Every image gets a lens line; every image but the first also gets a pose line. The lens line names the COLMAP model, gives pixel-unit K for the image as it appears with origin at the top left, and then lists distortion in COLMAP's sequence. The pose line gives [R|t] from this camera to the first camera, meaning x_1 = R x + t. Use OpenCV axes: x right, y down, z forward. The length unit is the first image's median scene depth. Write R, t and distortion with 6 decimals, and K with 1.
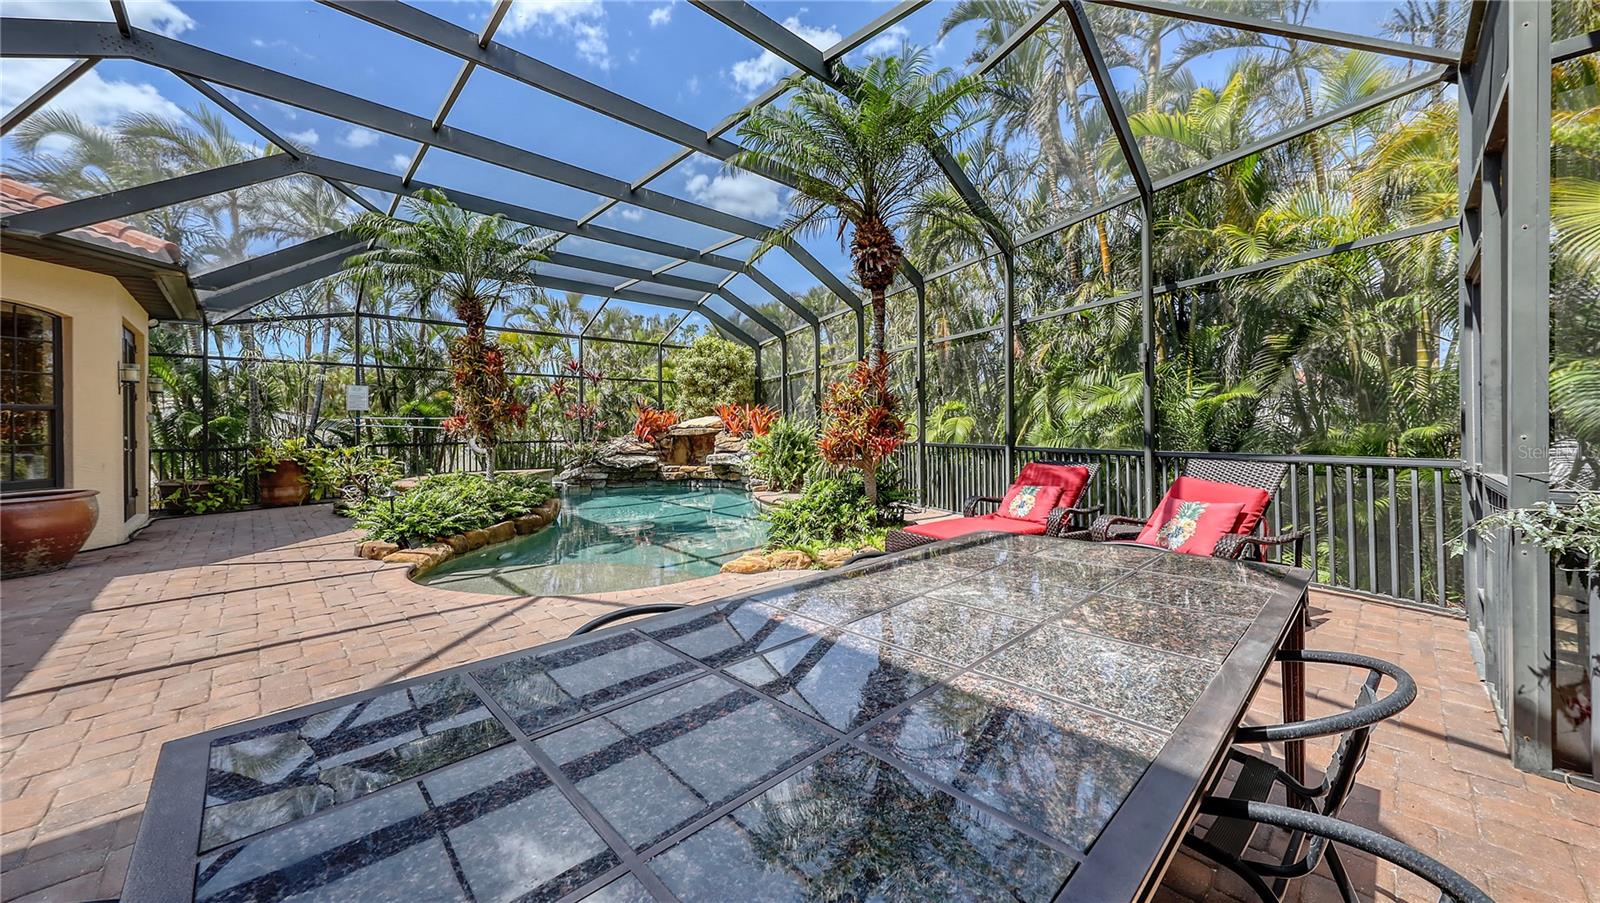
lens RADIAL K [[566.5, 0, 803.6], [0, 566.5, 441.4], [0, 0, 1]] dist [-0.000022, -0.000001]
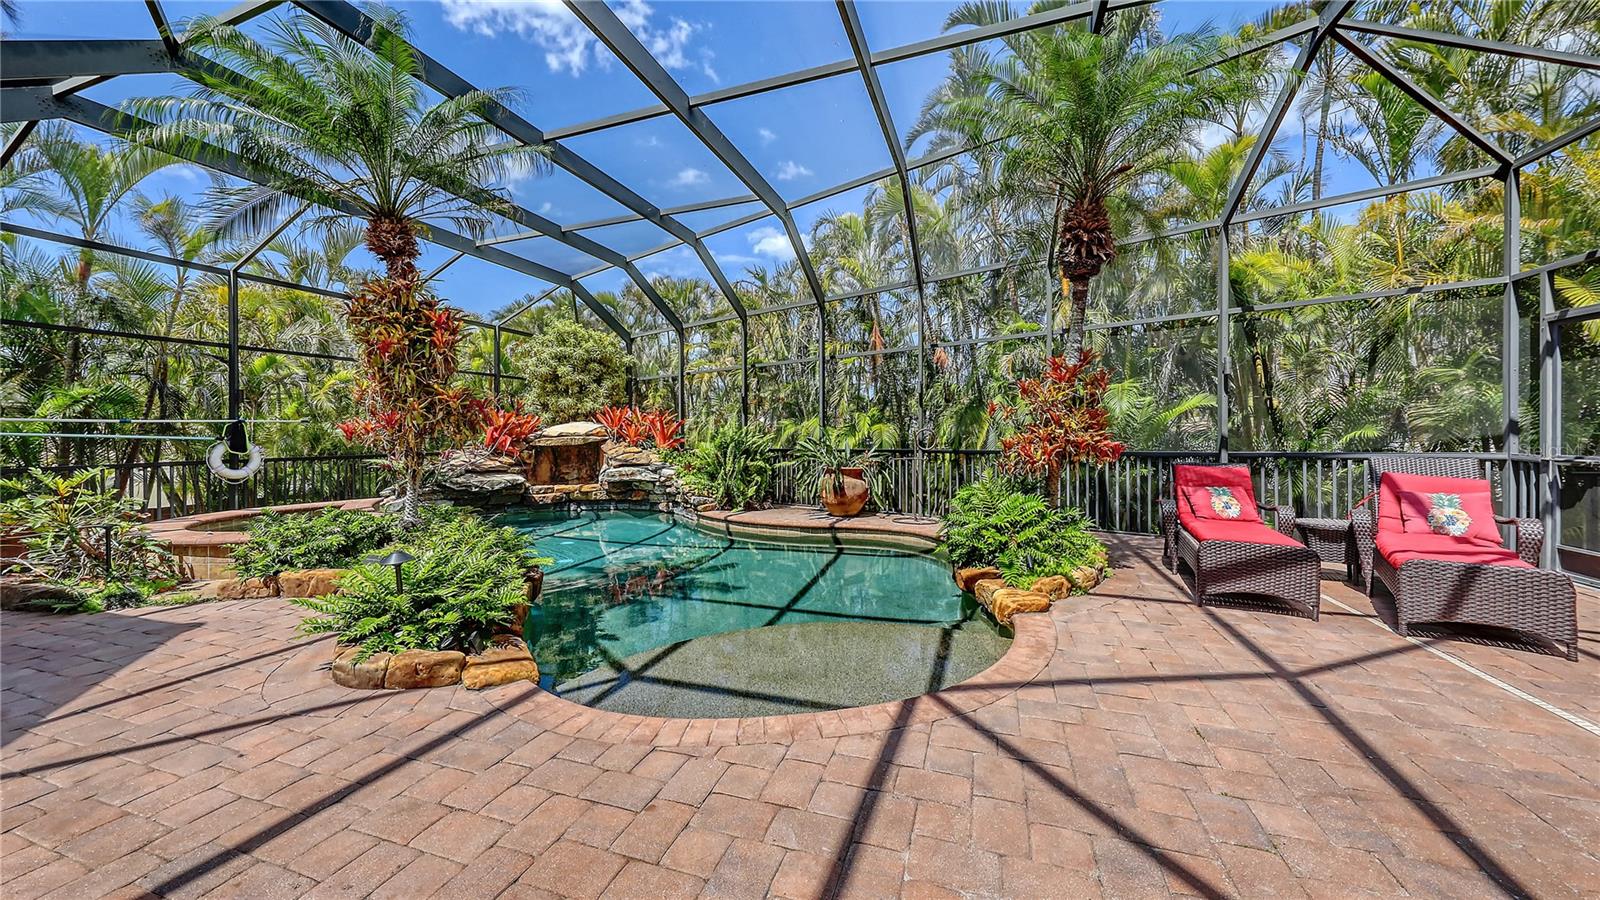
lens RADIAL K [[573.1, 0, 795.2], [0, 573.1, 439.2], [0, 0, 1]] dist [0.001996, 0.000083]
pose [[0.892636, -0.009104, 0.450686, -0.277286], [0.016881, 0.999770, -0.013239, -0.003867], [-0.450462, 0.019425, 0.892584, 0.154110]]
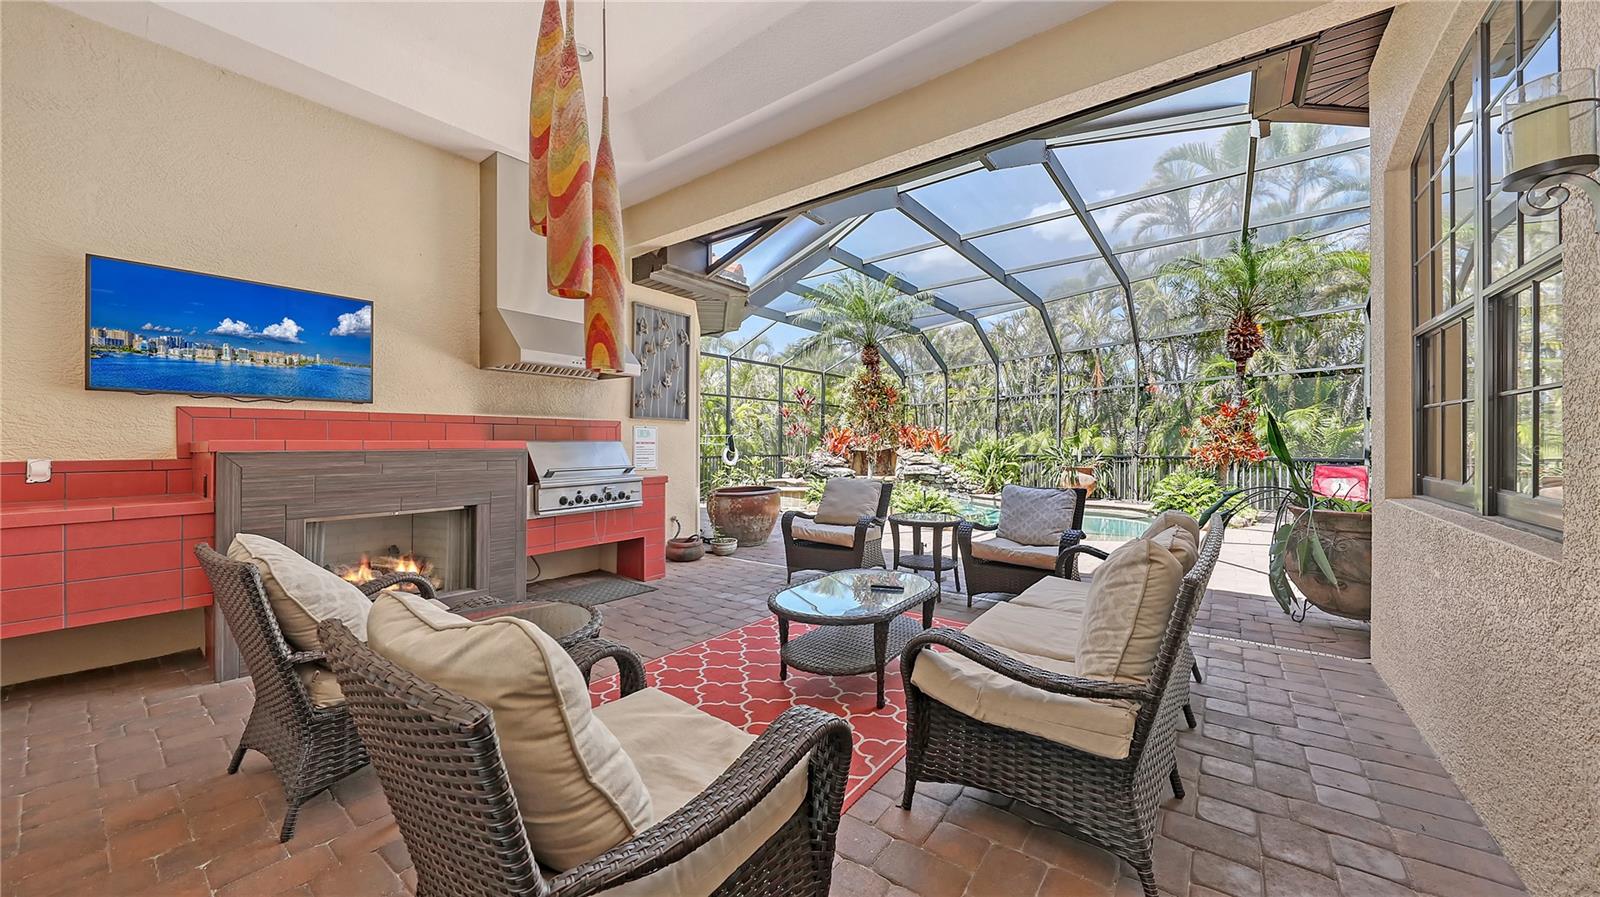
lens RADIAL K [[573.1, 0, 796.4], [0, 573.1, 444.8], [0, 0, 1]] dist [0.001996, 0.000083]
pose [[0.987421, 0.001374, 0.158105, -0.561975], [0.002130, 0.999756, -0.021991, 0.003161], [-0.158096, 0.022051, 0.987177, -0.177226]]
